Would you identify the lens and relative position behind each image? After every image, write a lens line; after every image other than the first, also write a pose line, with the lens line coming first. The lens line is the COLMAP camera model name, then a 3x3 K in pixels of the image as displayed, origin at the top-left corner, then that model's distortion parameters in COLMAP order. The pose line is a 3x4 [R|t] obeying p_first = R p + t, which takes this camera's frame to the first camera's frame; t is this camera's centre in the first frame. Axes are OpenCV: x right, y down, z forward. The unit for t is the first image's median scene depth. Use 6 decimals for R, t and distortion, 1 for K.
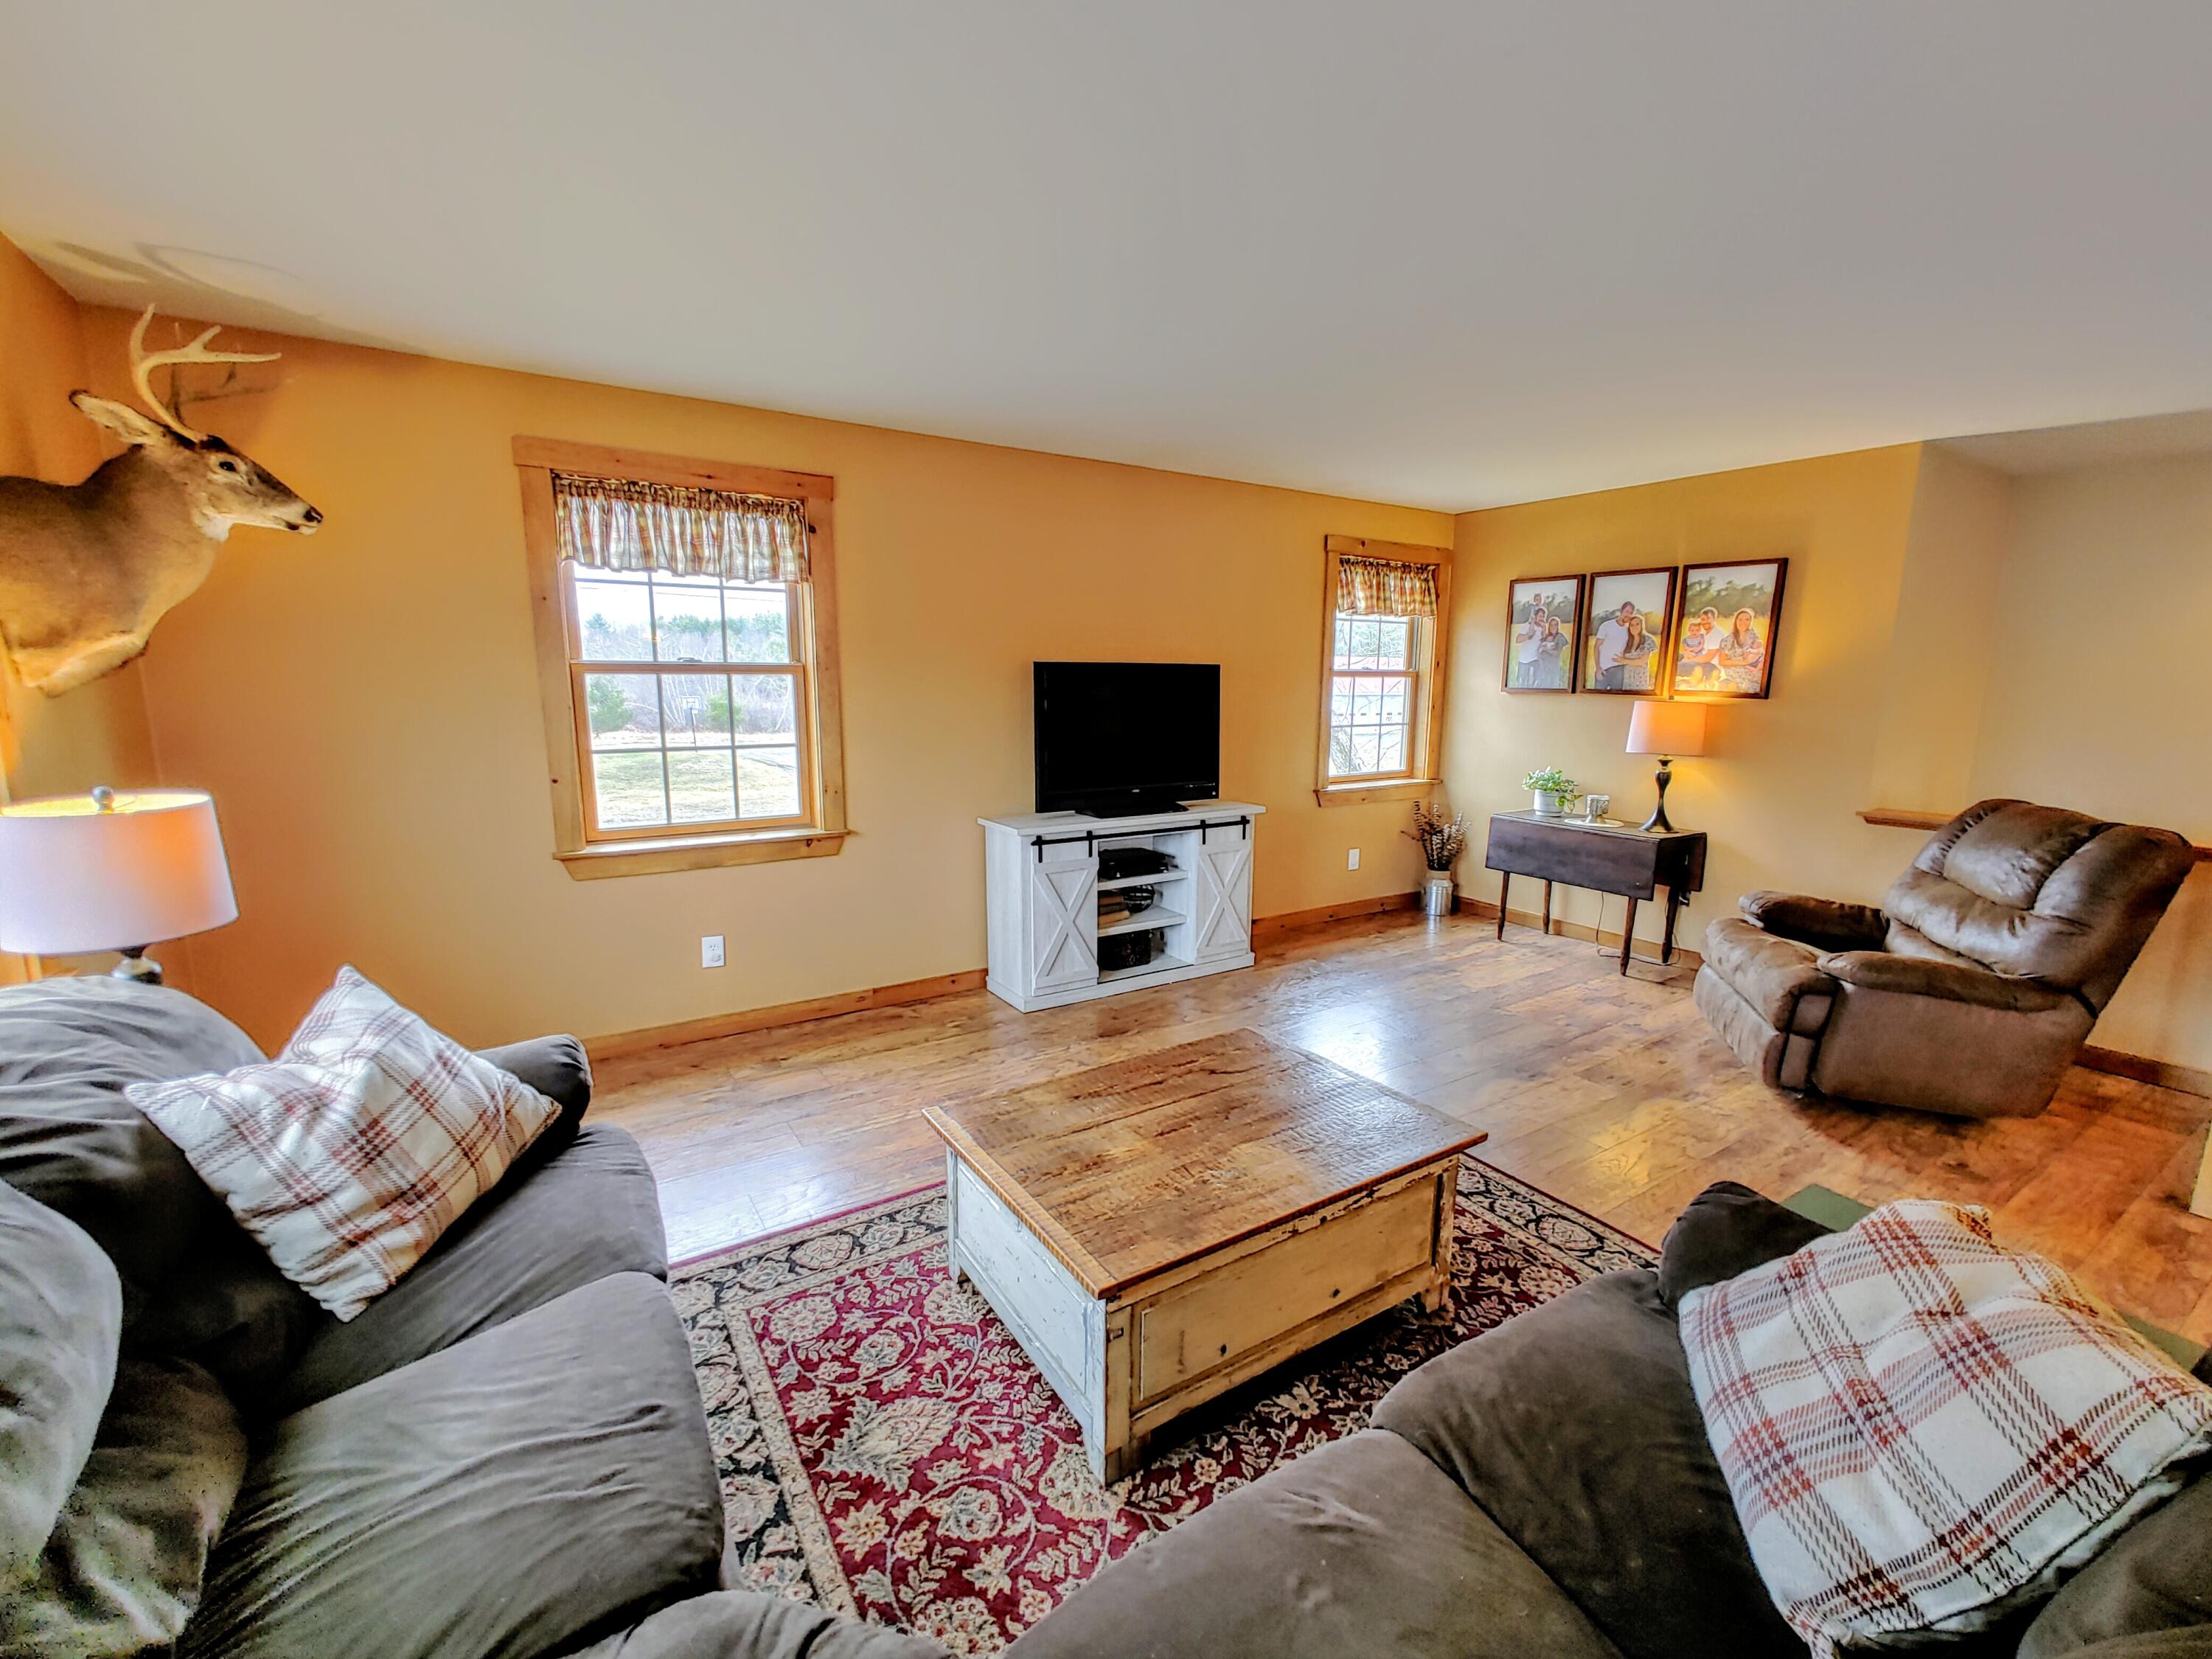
lens RADIAL K [[939.1, 0, 1108.9], [0, 939.1, 835.1], [0, 0, 1]] dist [-0.001426, 0.001683]
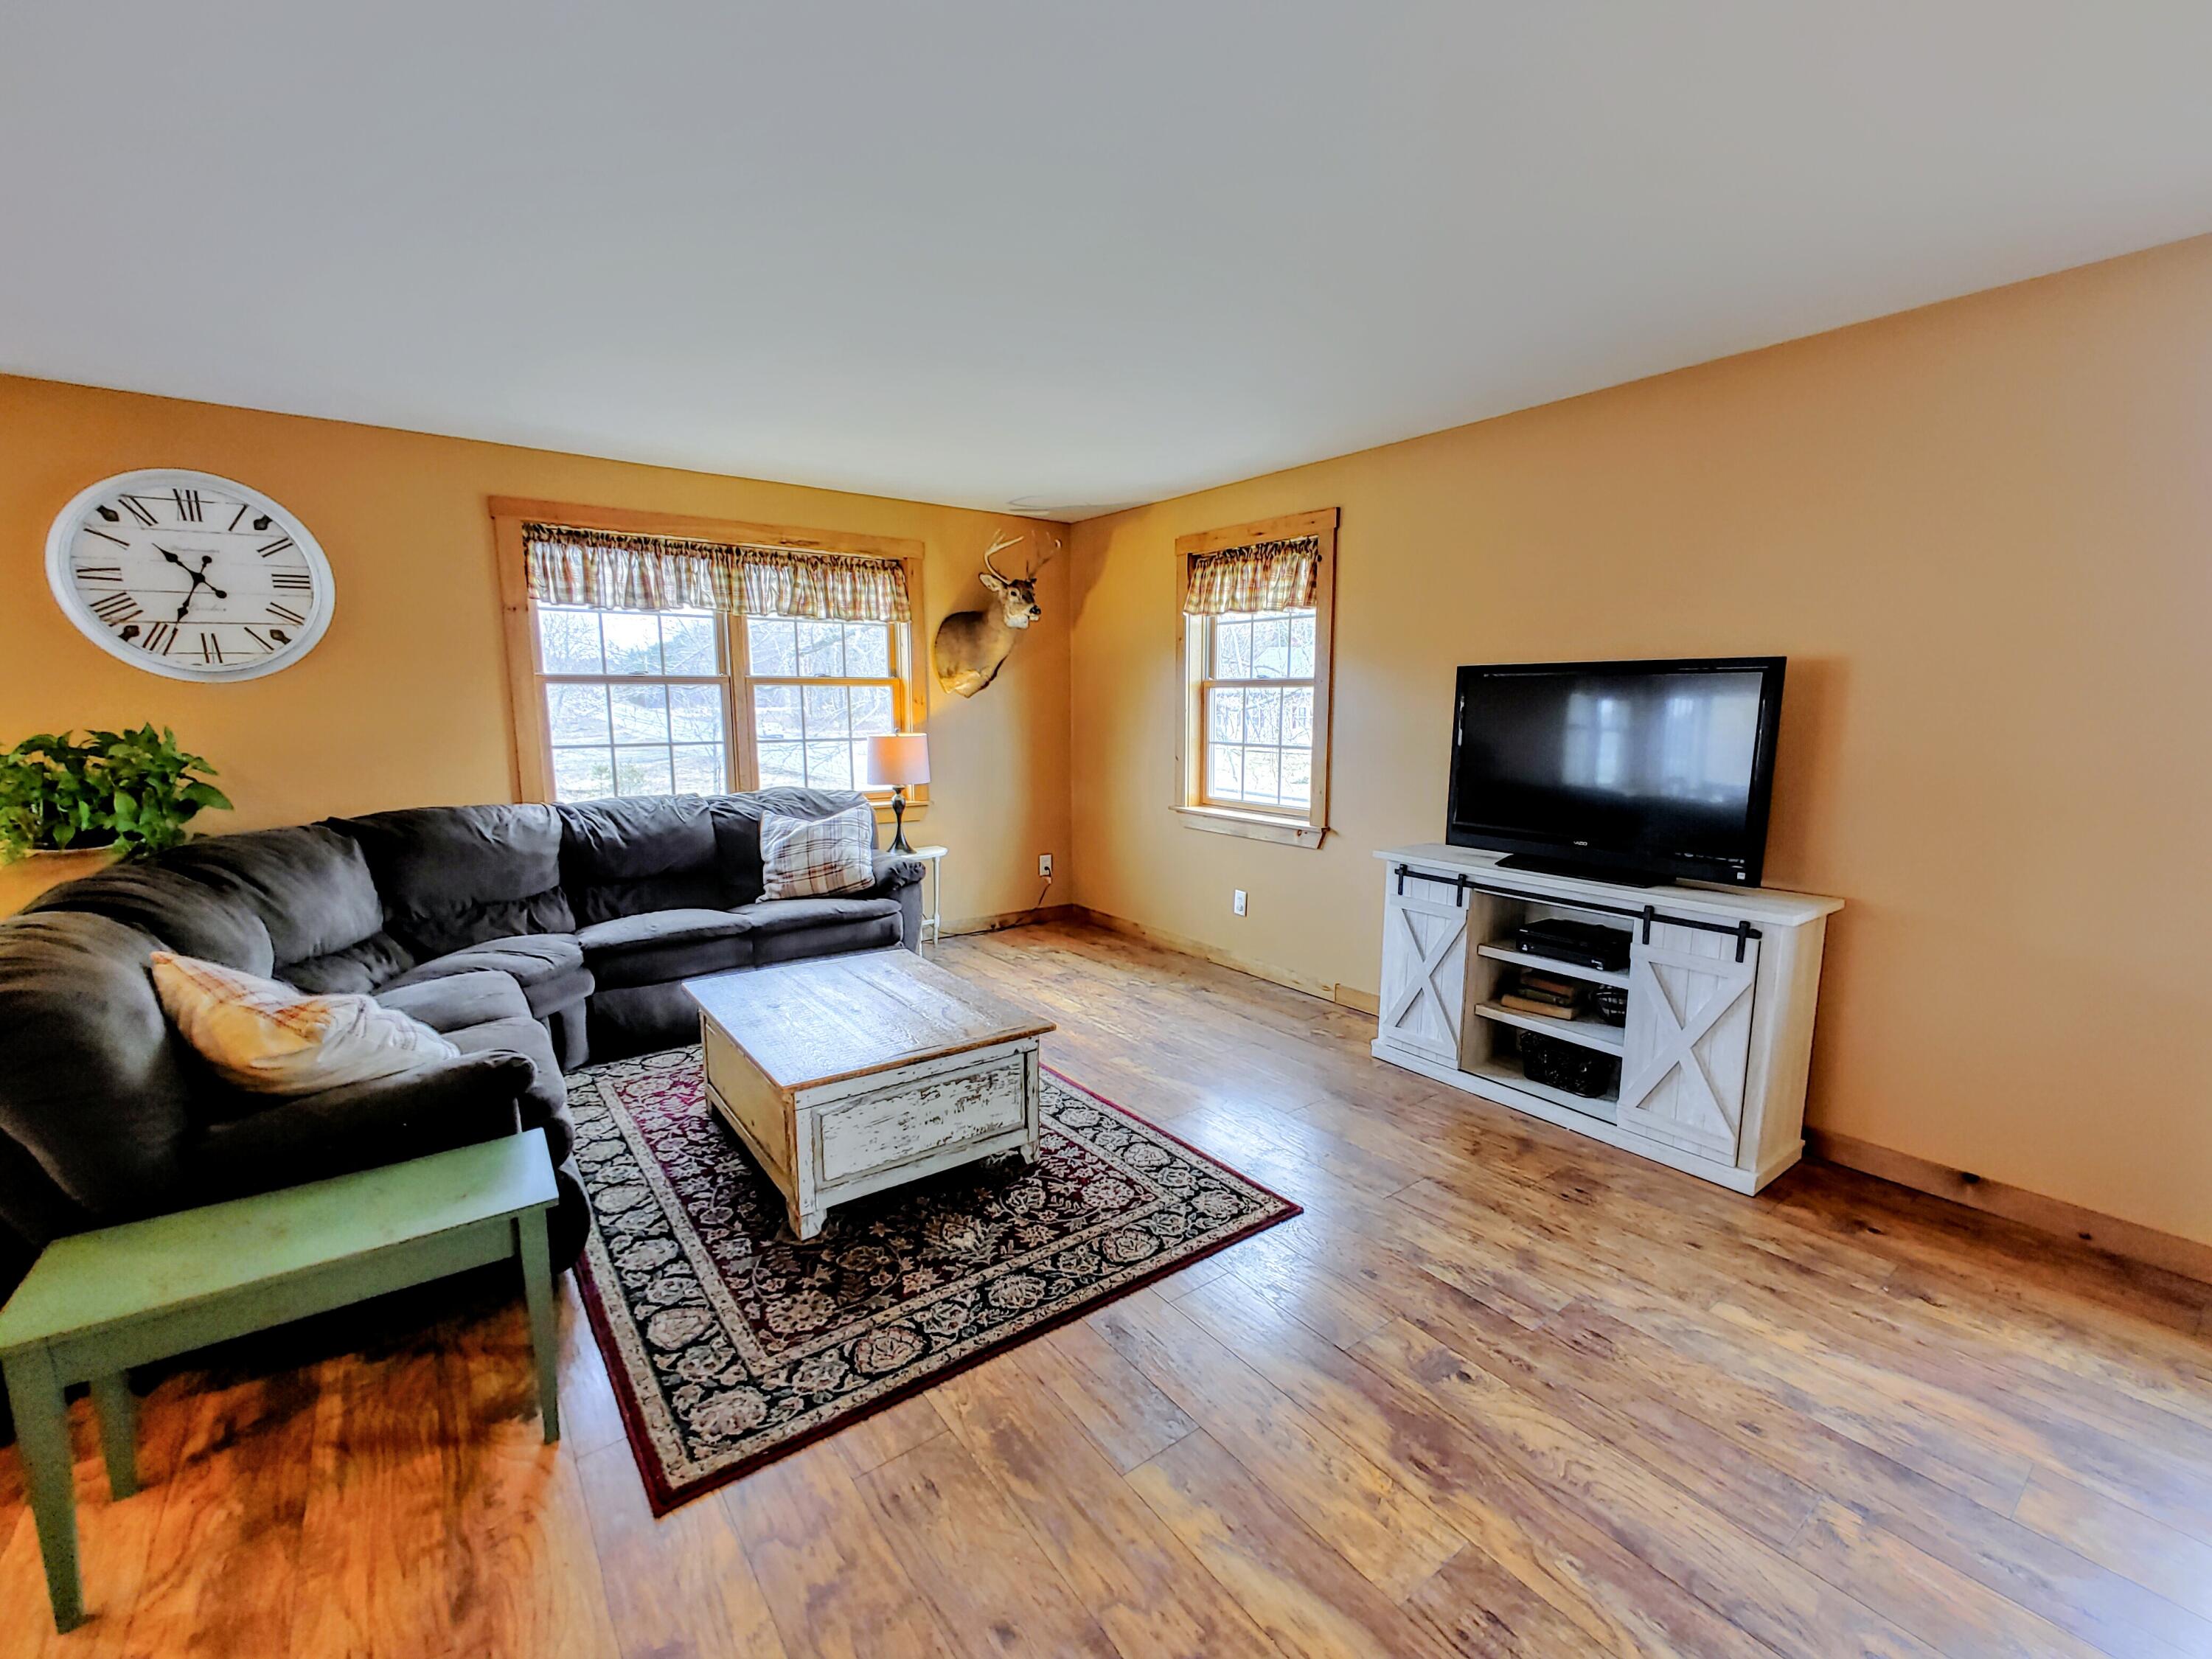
lens RADIAL K [[939.1, 0, 1114.2], [0, 939.1, 835.9], [0, 0, 1]] dist [-0.001426, 0.001683]
pose [[0.071978, 0.133083, -0.988488, 0.851160], [-0.175739, 0.977246, 0.118773, -0.090461], [0.981802, 0.165167, 0.093728, 0.719502]]
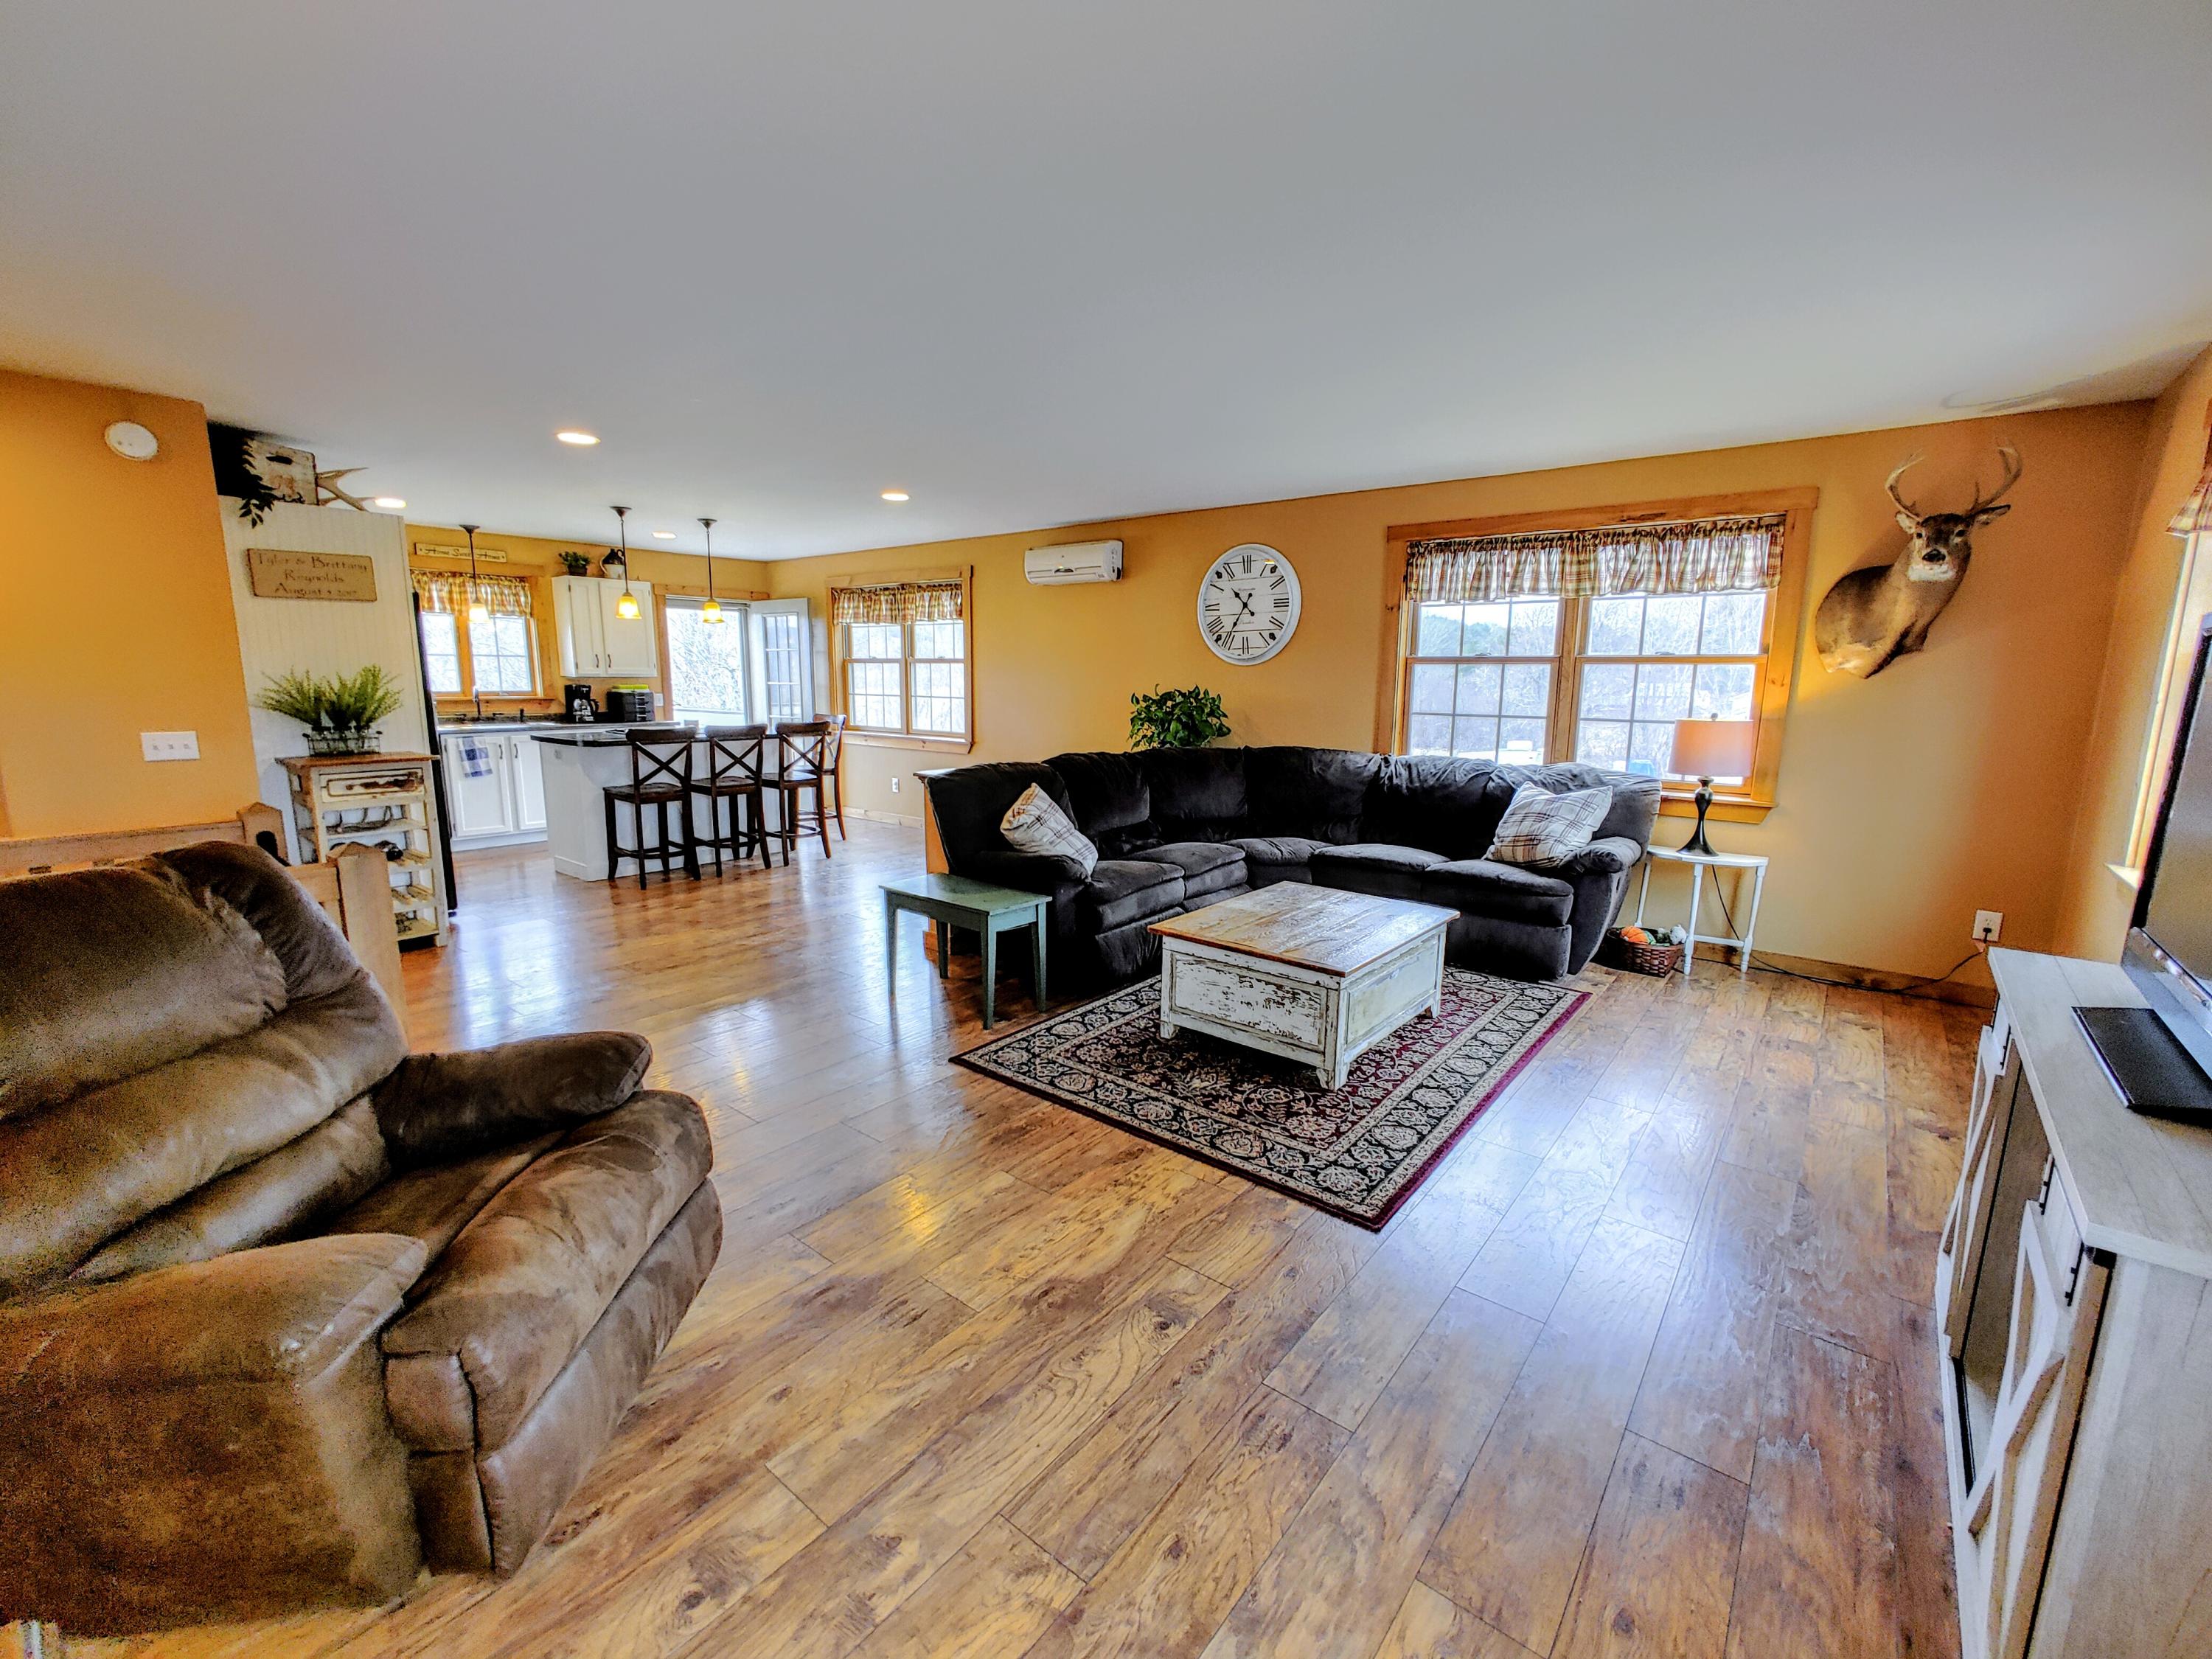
lens RADIAL K [[939.1, 0, 1106.3], [0, 939.1, 833.8], [0, 0, 1]] dist [-0.001426, 0.001683]
pose [[-0.950908, 0.031528, -0.307862, 0.571927], [-0.074874, 0.941804, 0.327717, -0.215392], [0.300278, 0.334679, -0.893209, 1.405699]]
